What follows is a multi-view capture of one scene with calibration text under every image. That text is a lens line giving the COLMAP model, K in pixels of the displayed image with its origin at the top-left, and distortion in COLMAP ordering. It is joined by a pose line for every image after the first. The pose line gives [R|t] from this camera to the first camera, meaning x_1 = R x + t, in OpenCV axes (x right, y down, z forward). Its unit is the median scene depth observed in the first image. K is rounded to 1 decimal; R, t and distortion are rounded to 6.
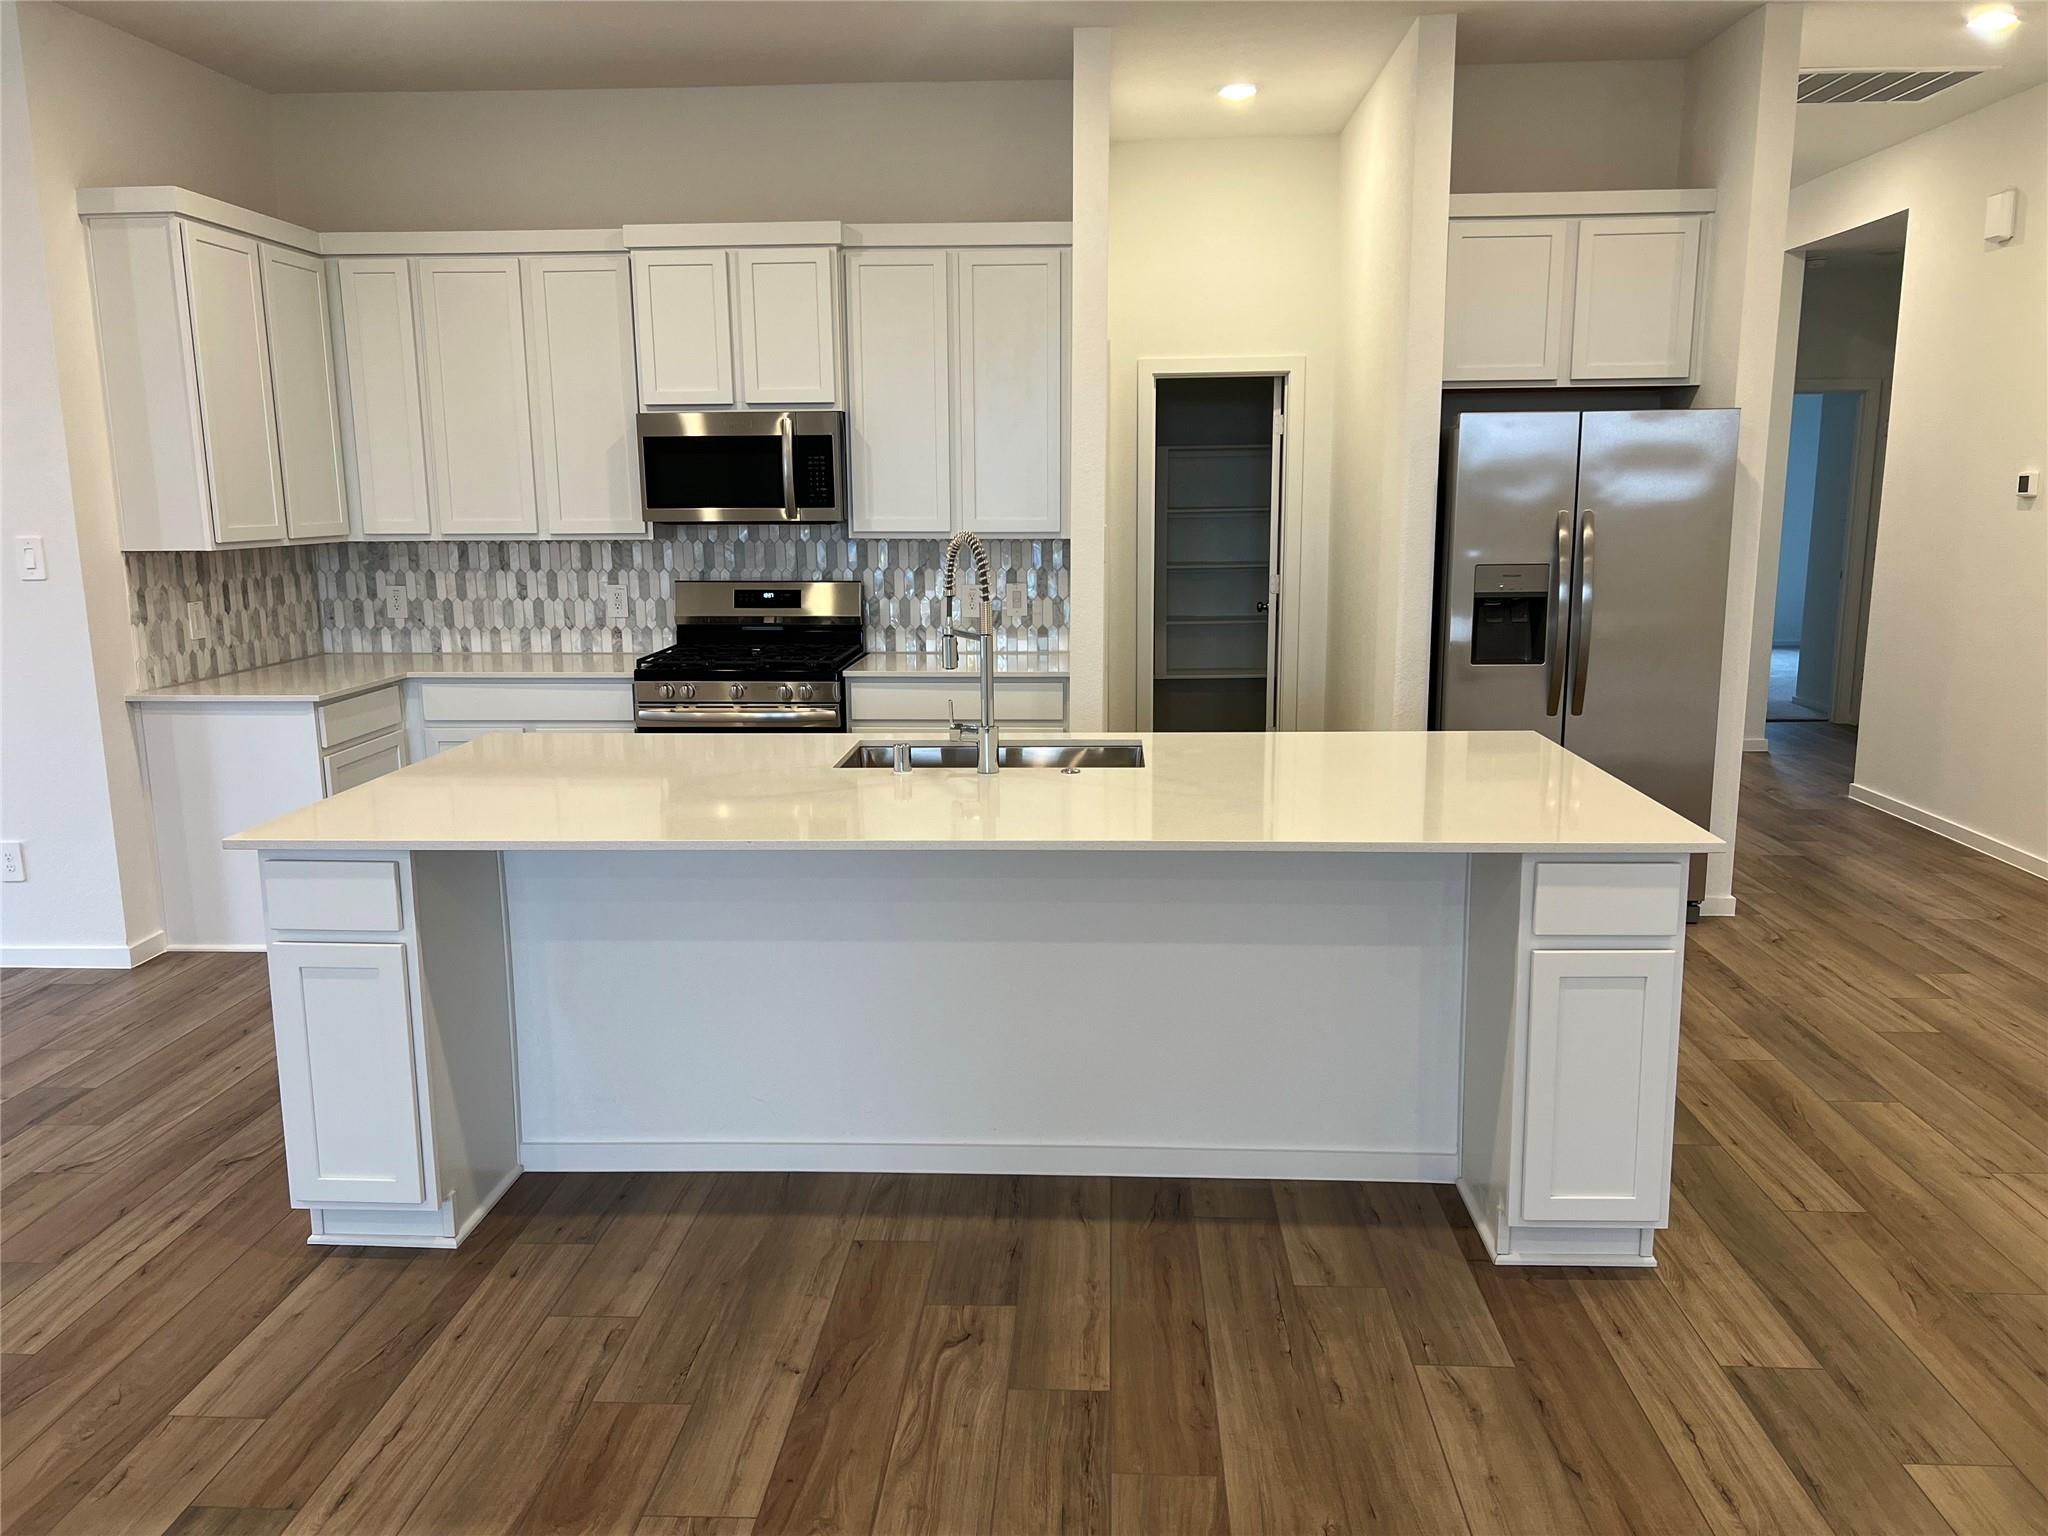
lens RADIAL K [[1541.4, 0, 1011.2], [0, 1541.4, 774.9], [0, 0, 1]] dist [0.078914, -0.091228]
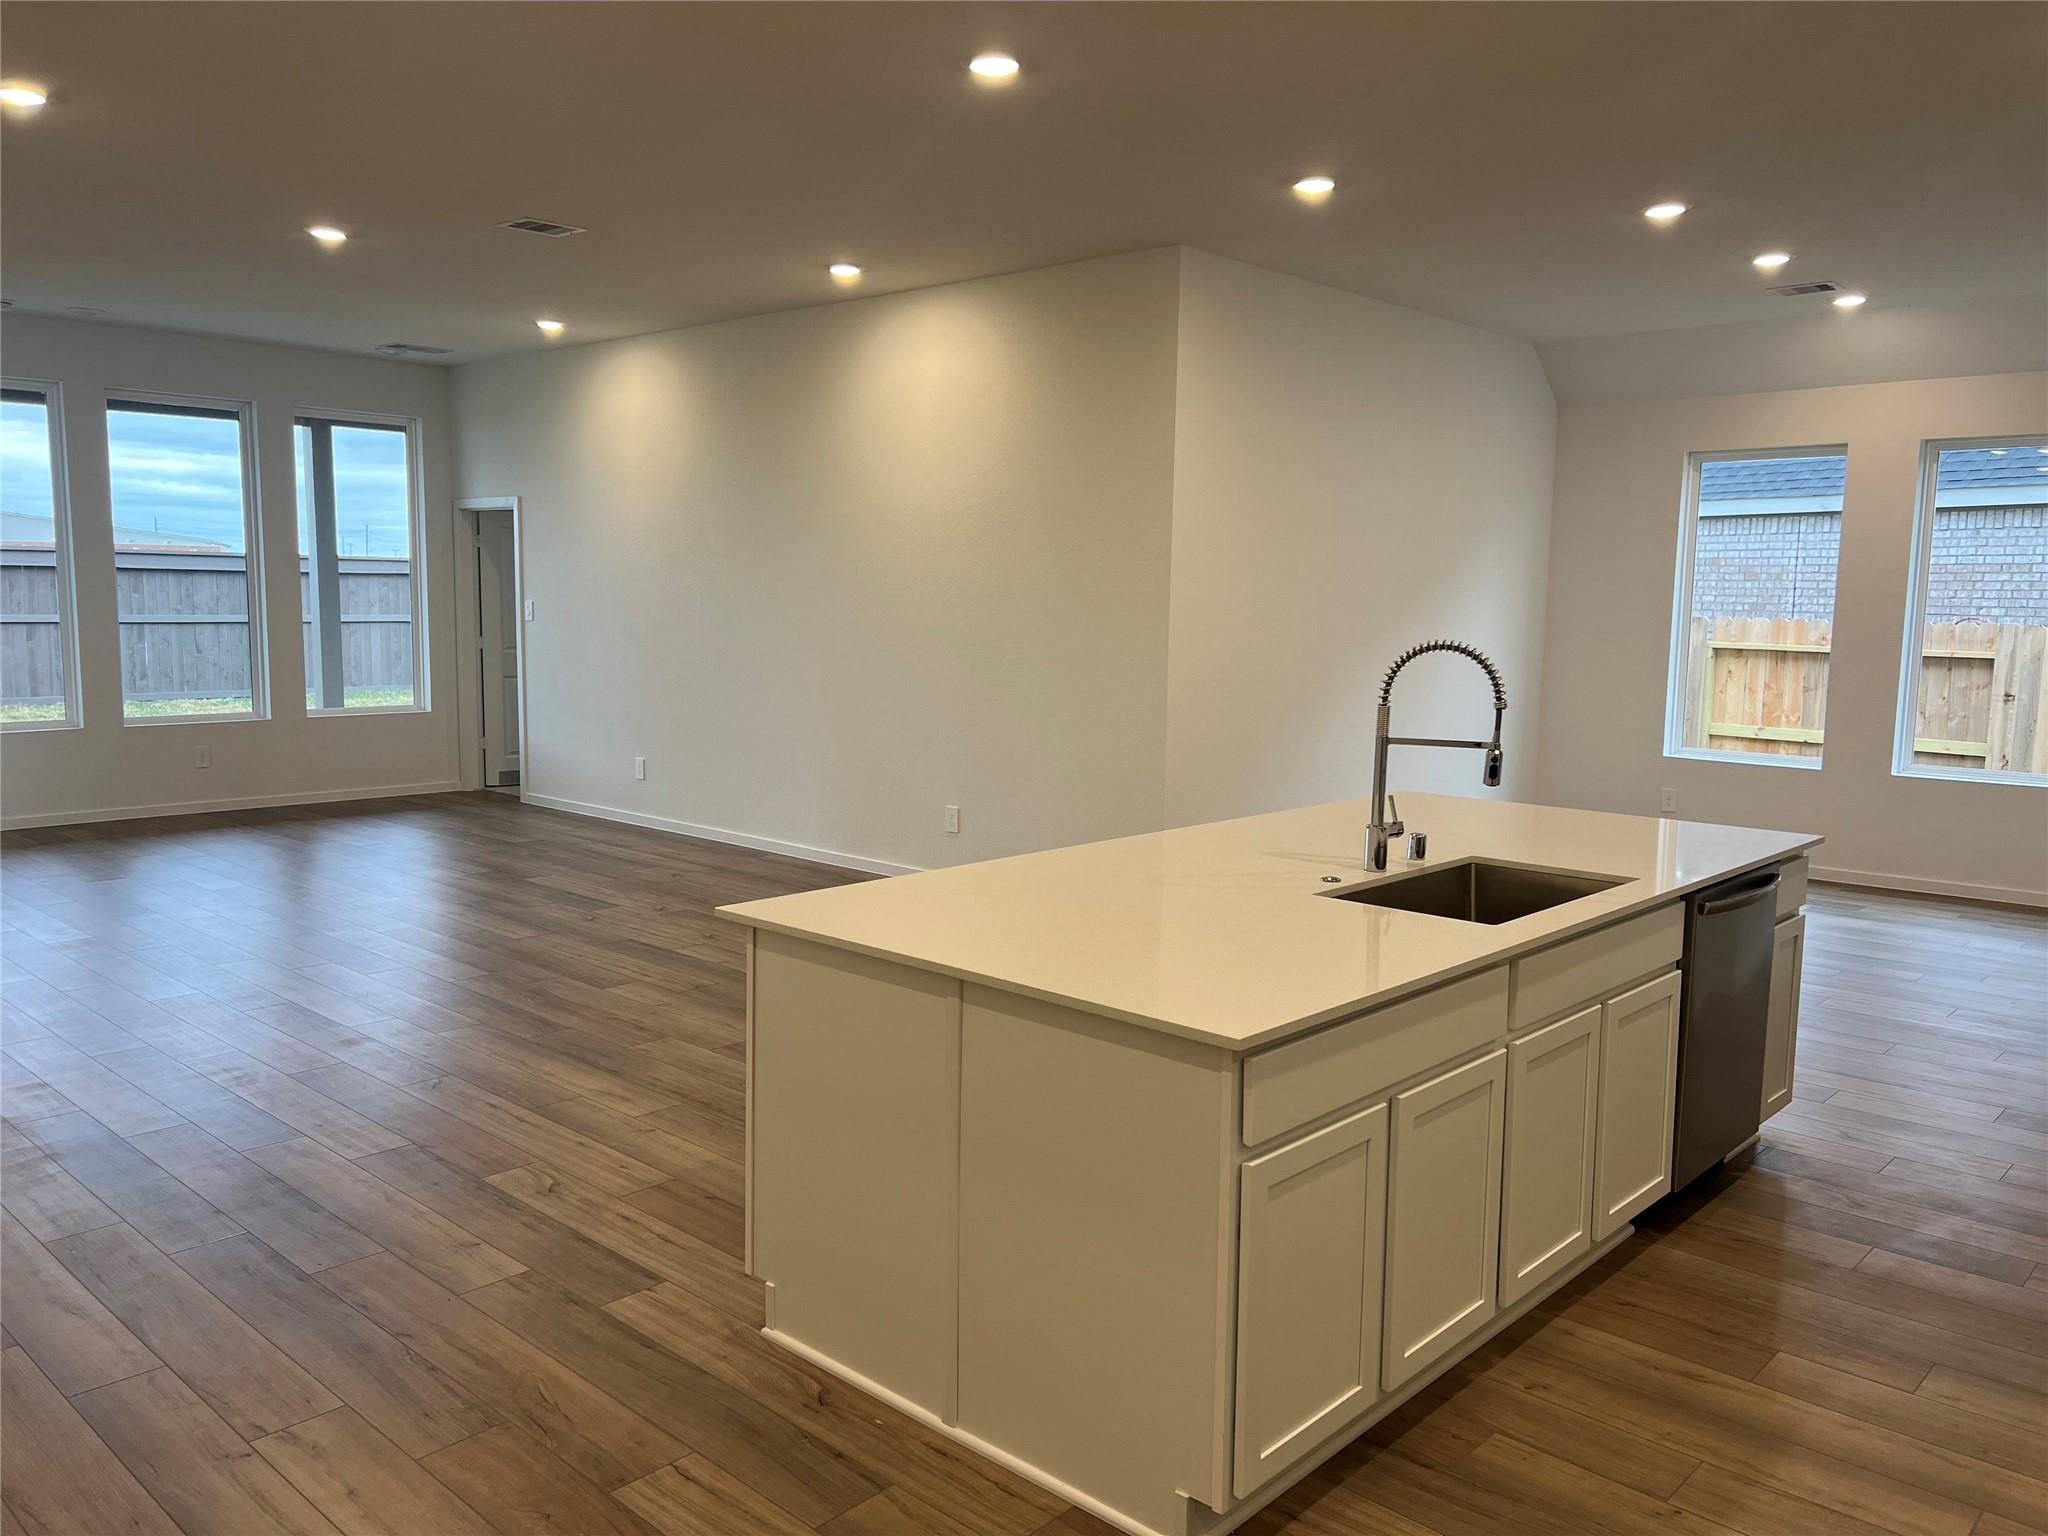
lens RADIAL K [[1543.1, 0, 1024.0], [0, 1543.1, 768.0], [0, 0, 1]] dist [0.056665, -0.001234]
pose [[-0.633958, 0.099047, -0.766999, 0.571552], [-0.142004, 0.959994, 0.241342, -0.176896], [0.760219, 0.261917, -0.594531, 0.888296]]
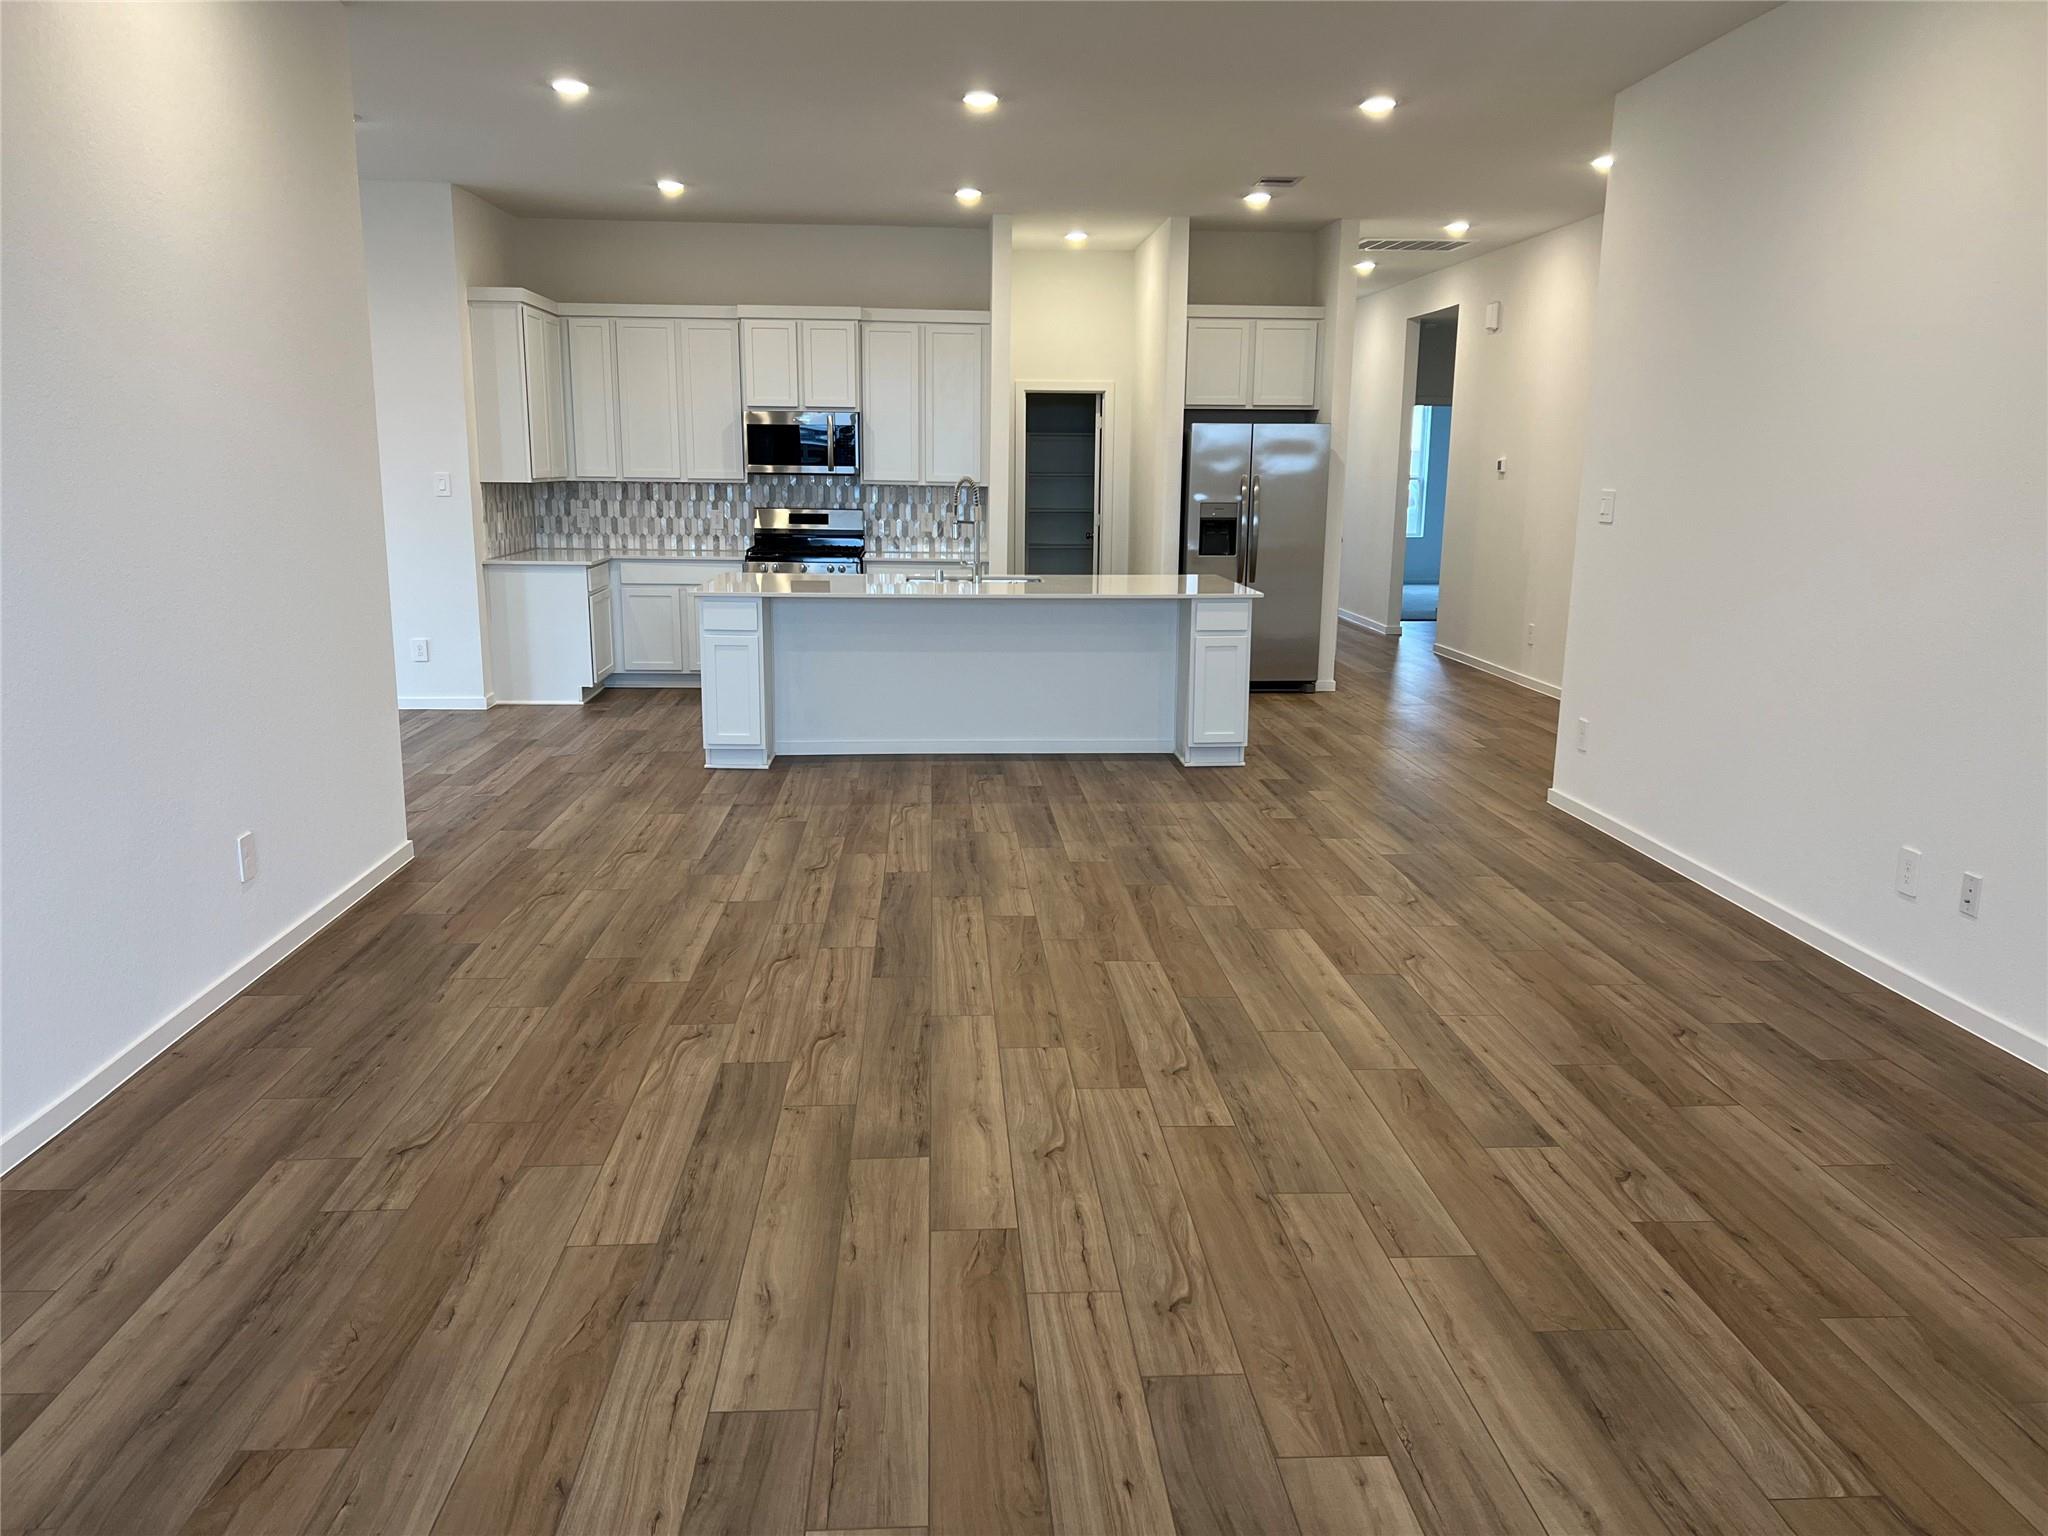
lens RADIAL K [[1541.4, 0, 1011.2], [0, 1541.4, 774.9], [0, 0, 1]] dist [0.078914, -0.091228]
pose [[0.993058, -0.004502, 0.117541, -0.146194], [0.002469, 0.999845, 0.017435, 0.152578], [-0.117601, -0.017024, 0.992915, -0.798930]]
